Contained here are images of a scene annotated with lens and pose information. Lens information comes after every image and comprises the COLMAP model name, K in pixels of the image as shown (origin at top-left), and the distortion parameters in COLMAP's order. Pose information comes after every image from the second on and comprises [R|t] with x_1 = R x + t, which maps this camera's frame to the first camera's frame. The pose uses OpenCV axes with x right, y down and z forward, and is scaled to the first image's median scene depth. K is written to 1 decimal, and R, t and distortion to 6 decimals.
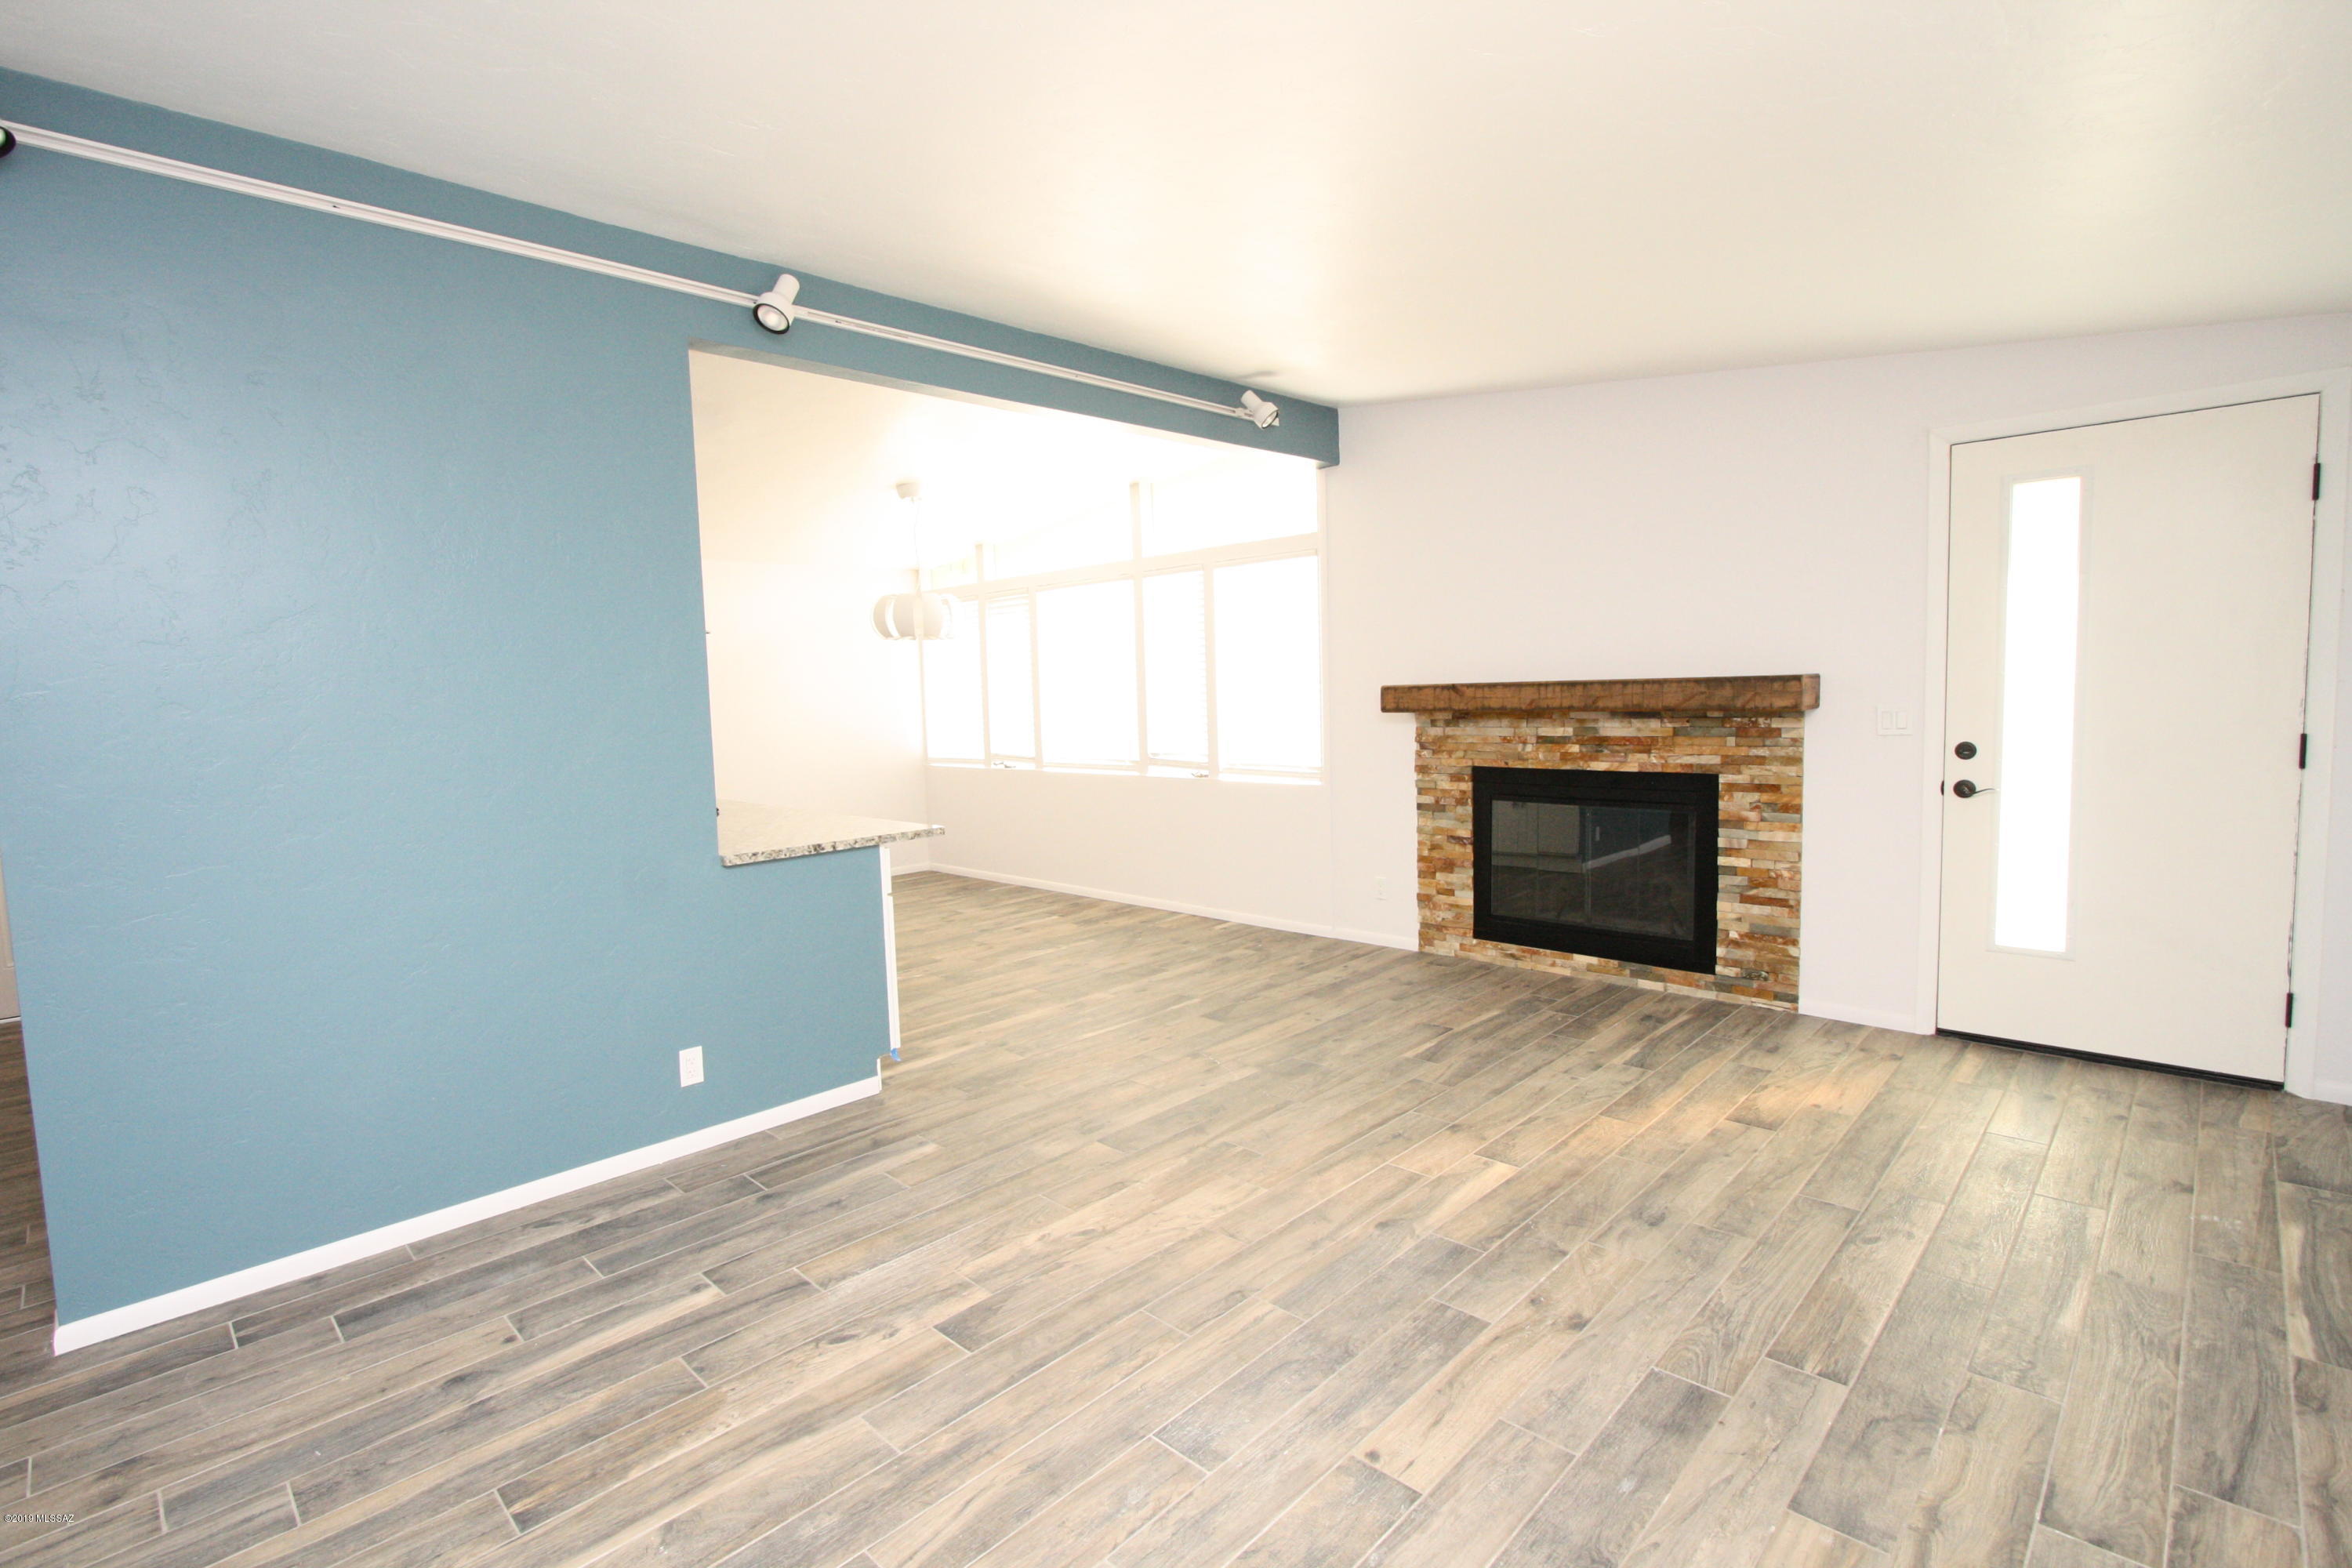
lens RADIAL K [[1098.4, 0, 1143.8], [0, 1098.4, 776.1], [0, 0, 1]] dist [-0.020474, 0.004575]
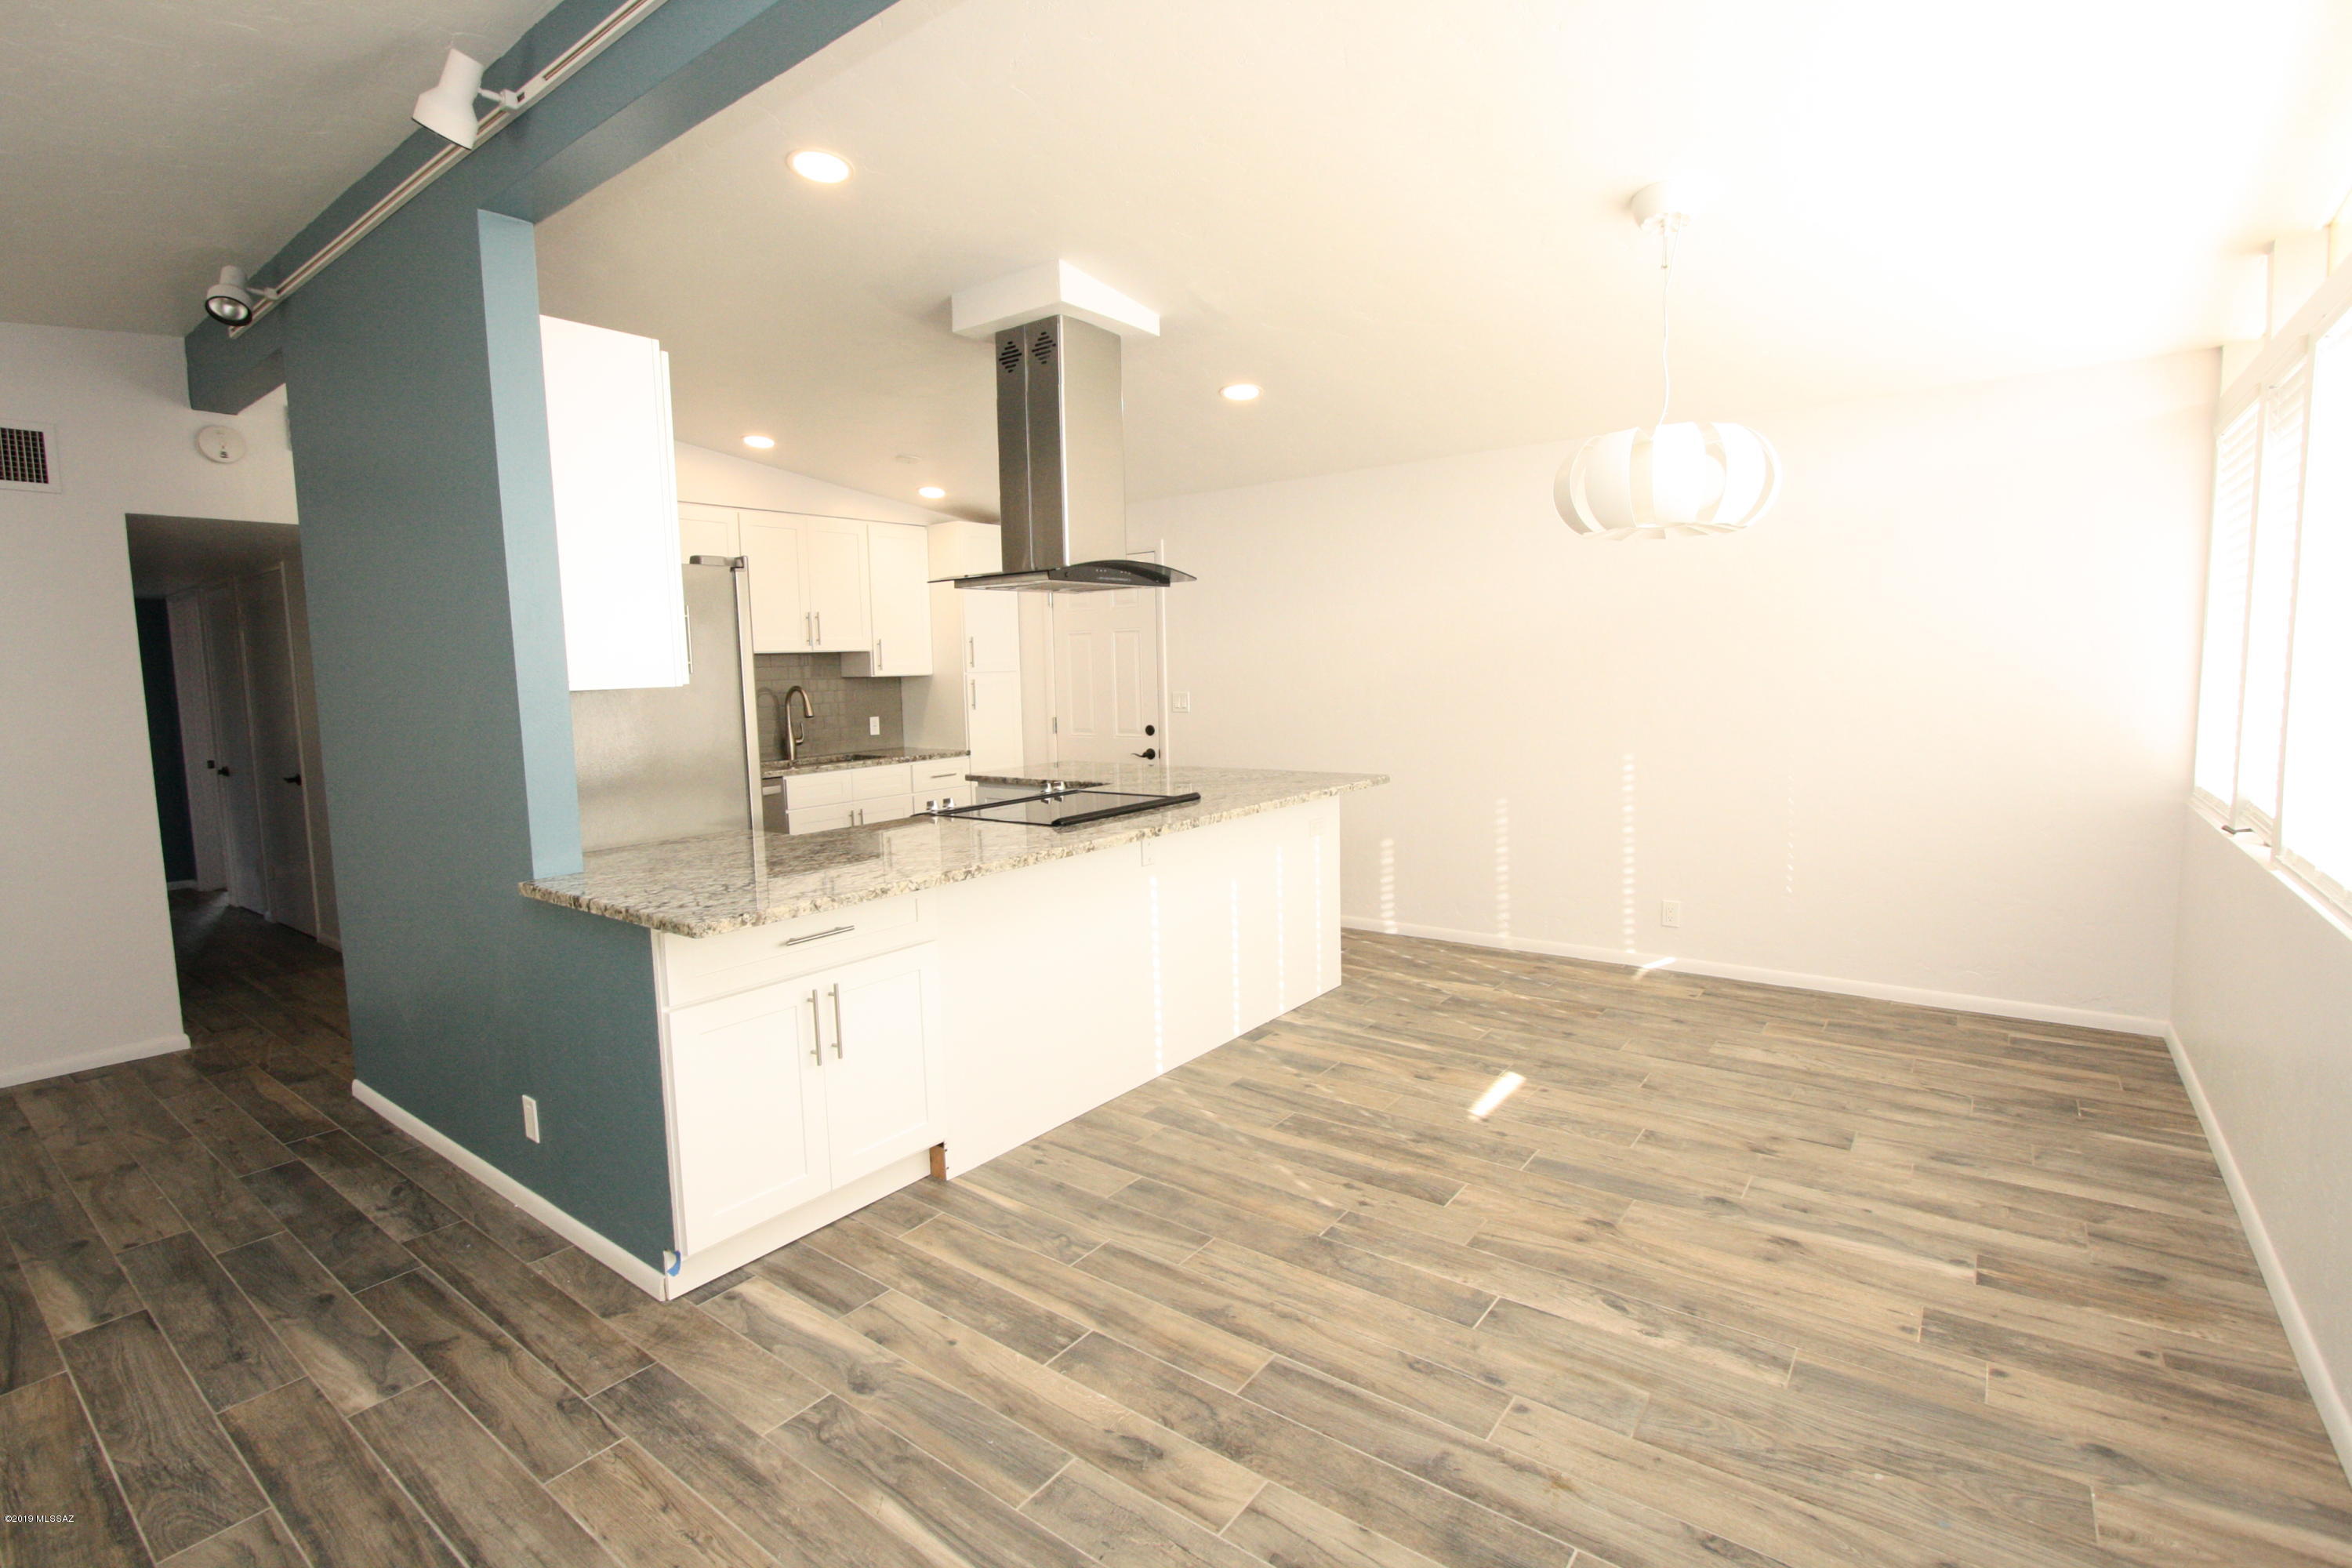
lens RADIAL K [[1098.4, 0, 1143.8], [0, 1098.4, 776.1], [0, 0, 1]] dist [-0.020474, 0.004575]
pose [[0.123263, 0.125881, -0.984358, 0.425746], [-0.057958, 0.991142, 0.119491, -0.118678], [0.990680, 0.042322, 0.129467, 1.332231]]
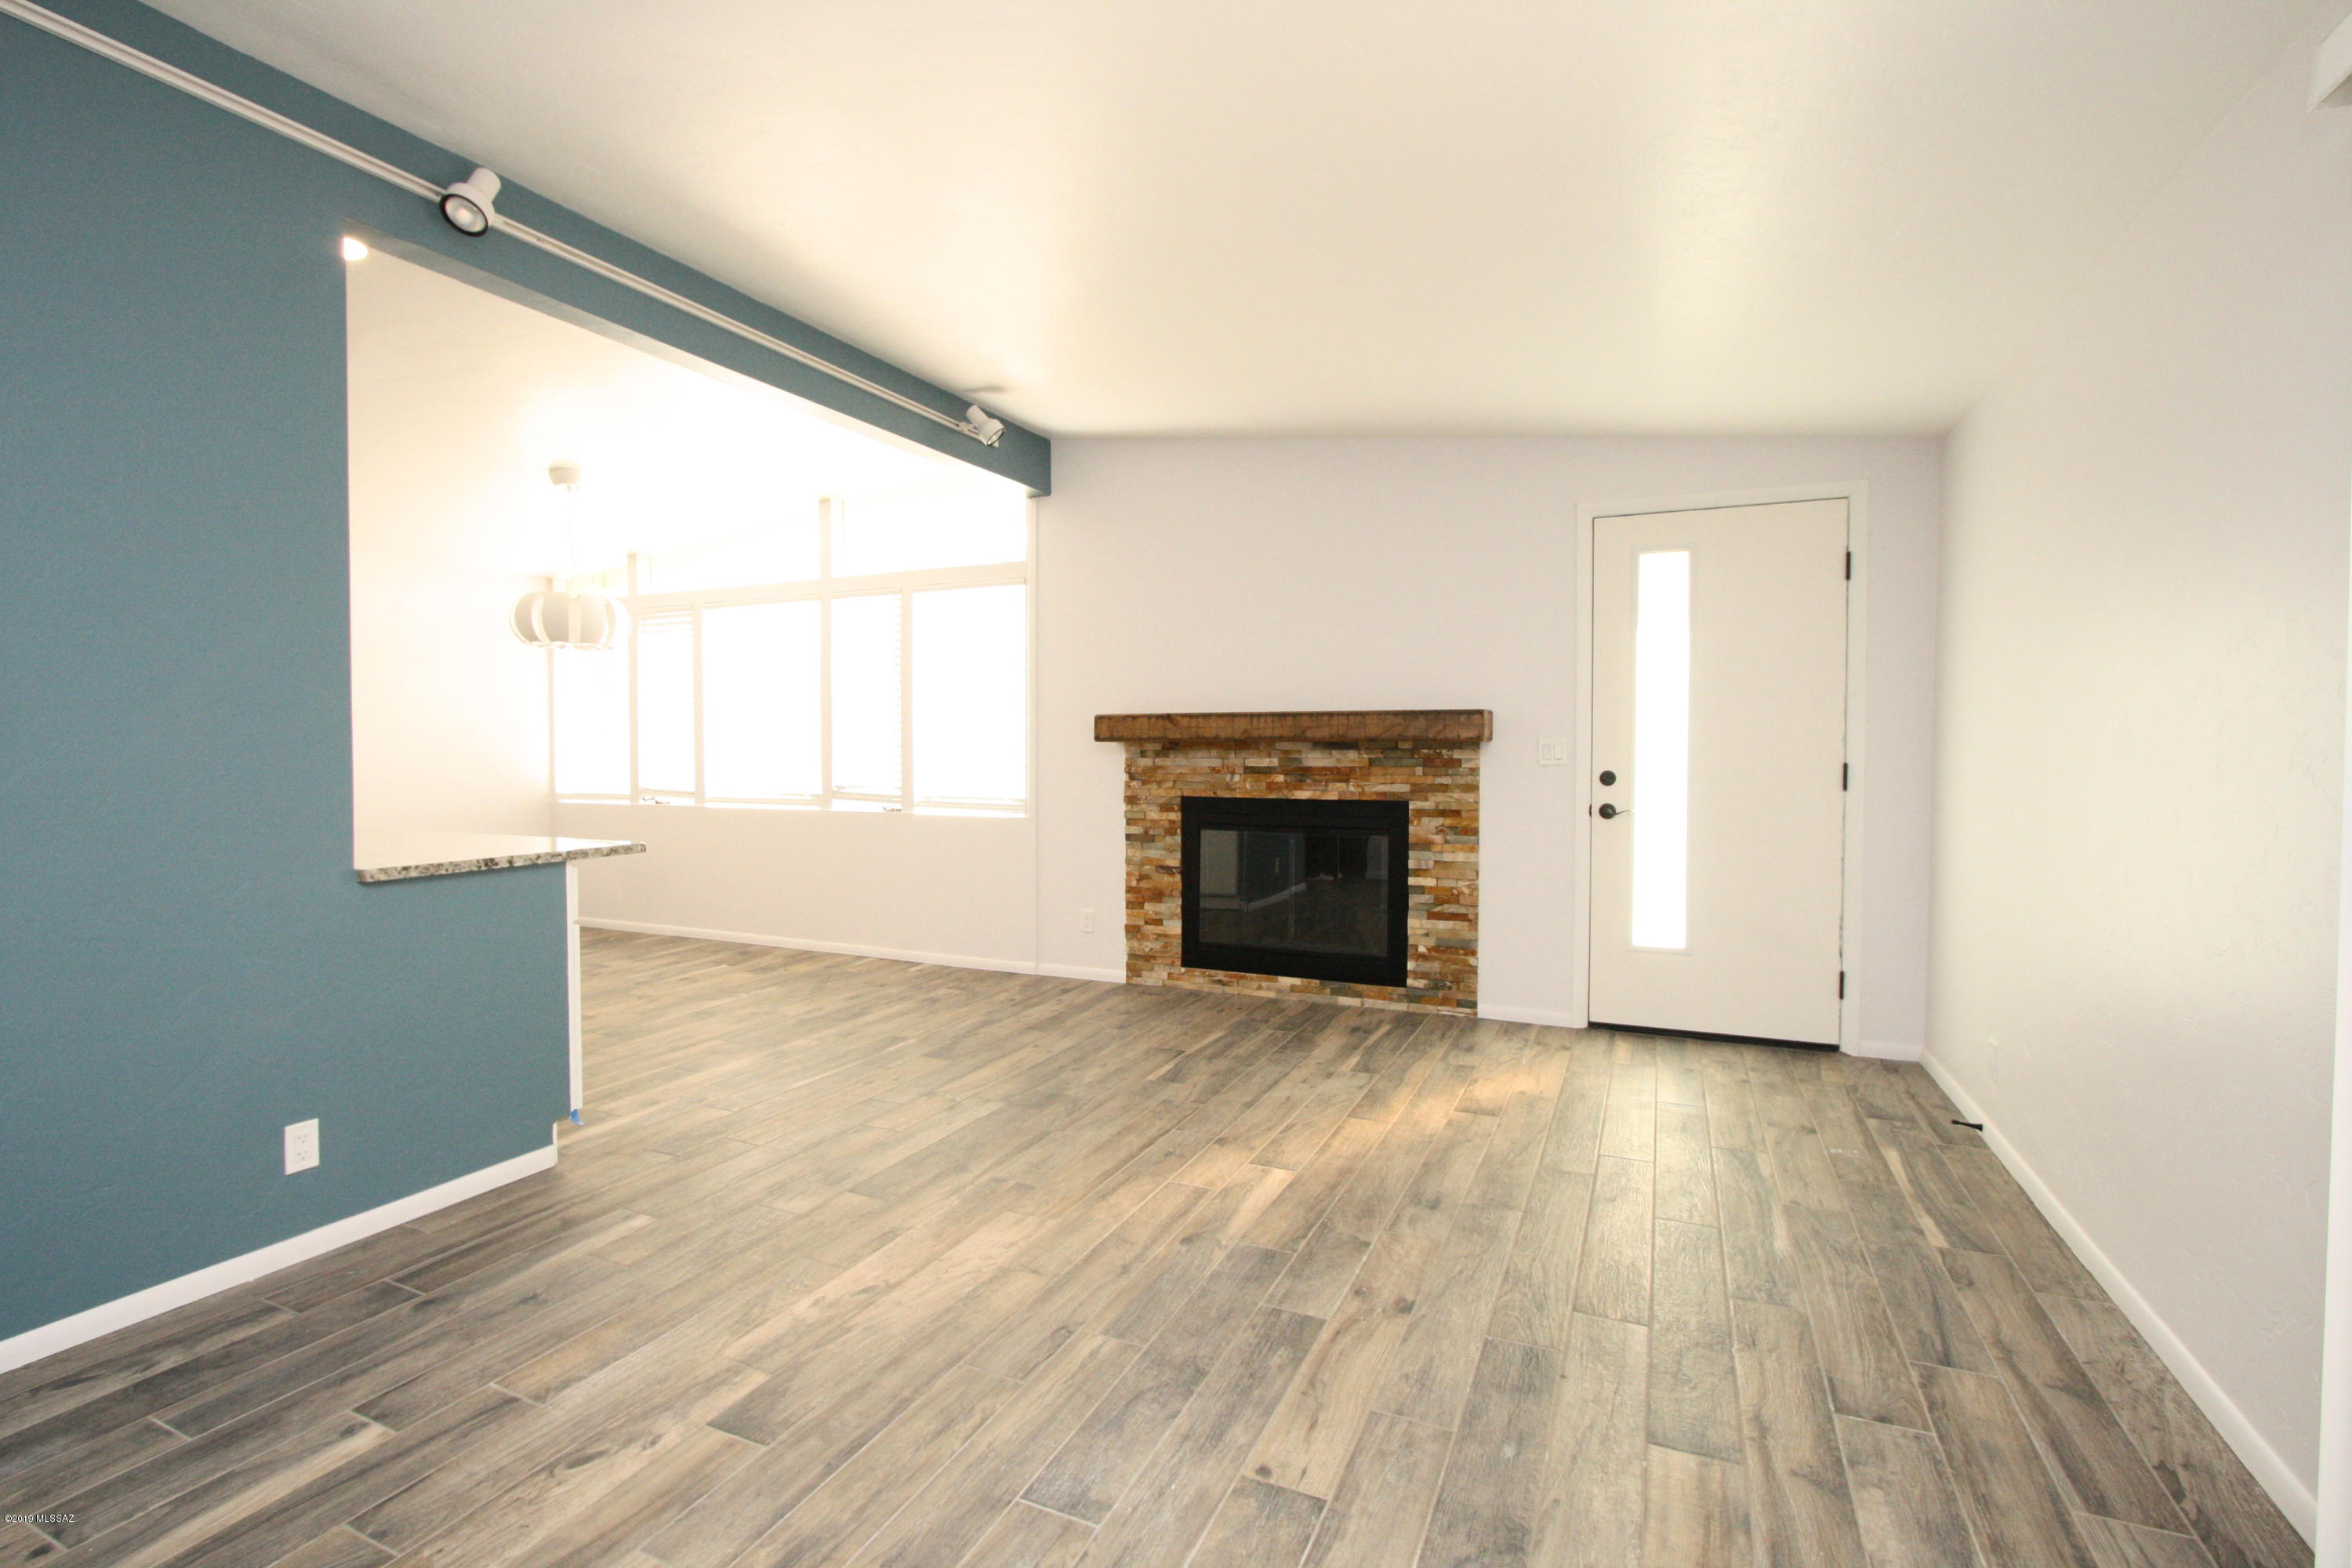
lens RADIAL K [[1098.4, 0, 1143.8], [0, 1098.4, 776.1], [0, 0, 1]] dist [-0.020474, 0.004575]
pose [[0.940956, 0.022340, 0.337790, -0.121505], [-0.002059, 0.998179, -0.060280, 0.051876], [-0.338522, 0.056025, 0.939289, 0.075857]]
